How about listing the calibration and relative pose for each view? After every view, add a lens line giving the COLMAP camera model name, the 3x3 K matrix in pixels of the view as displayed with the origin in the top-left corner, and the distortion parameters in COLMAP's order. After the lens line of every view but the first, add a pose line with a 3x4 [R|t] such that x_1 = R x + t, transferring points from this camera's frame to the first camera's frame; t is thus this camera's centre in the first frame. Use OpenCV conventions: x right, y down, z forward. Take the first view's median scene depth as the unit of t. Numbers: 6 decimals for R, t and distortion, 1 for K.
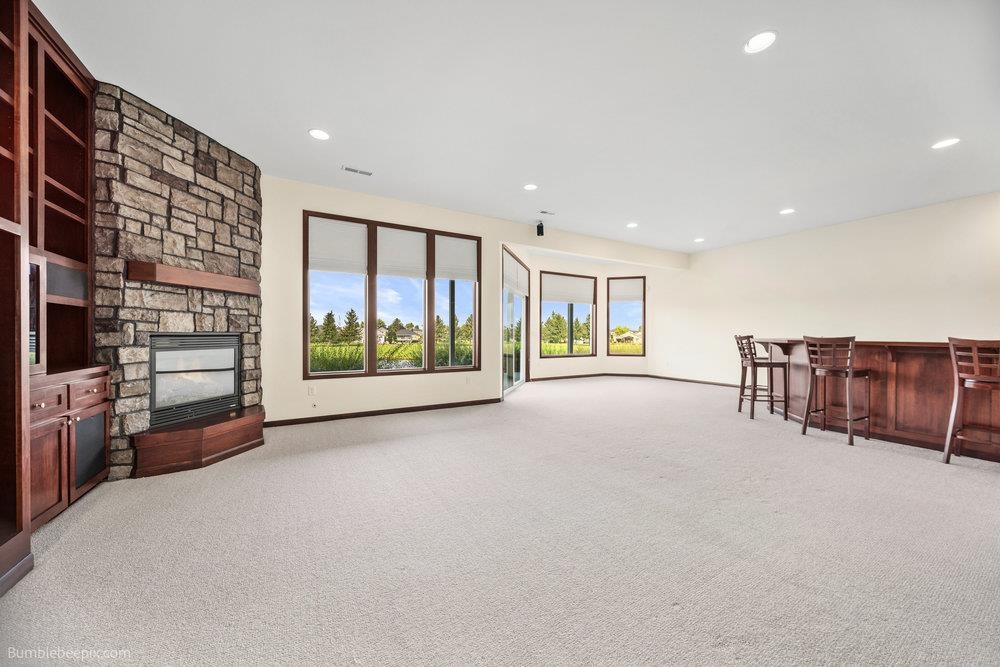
lens RADIAL K [[350.0, 0, 498.7], [0, 350.0, 334.6], [0, 0, 1]] dist [-0.001285, -0.000787]
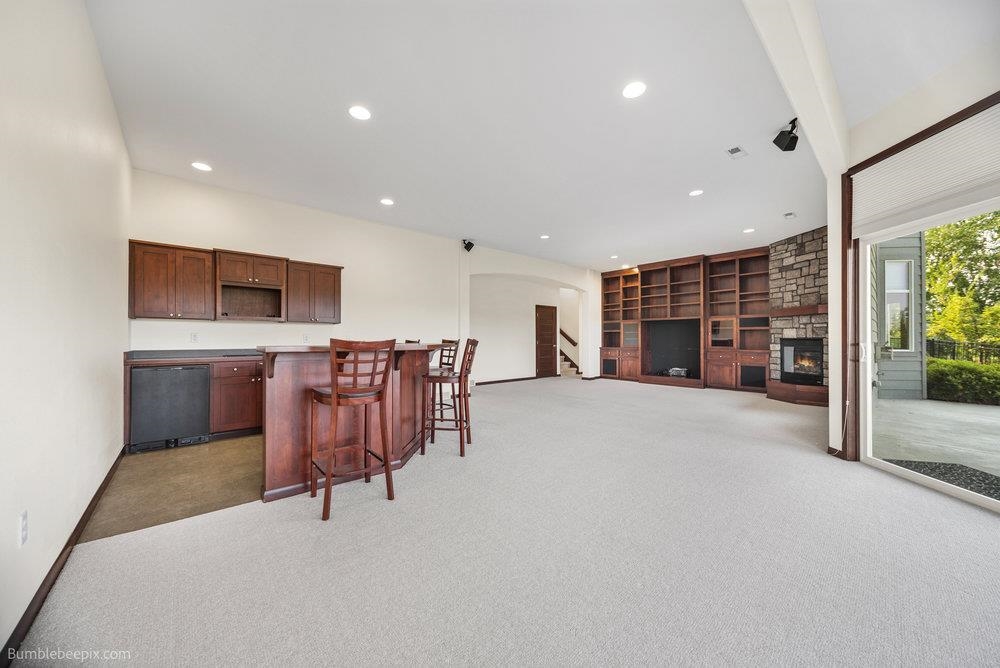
lens RADIAL K [[350.0, 0, 498.7], [0, 350.0, 335.1], [0, 0, 1]] dist [-0.001285, -0.000787]
pose [[-0.979415, -0.004081, -0.201814, 1.166711], [-0.002725, 0.999972, -0.006996, -0.003801], [0.201837, -0.006302, -0.979399, 2.566439]]
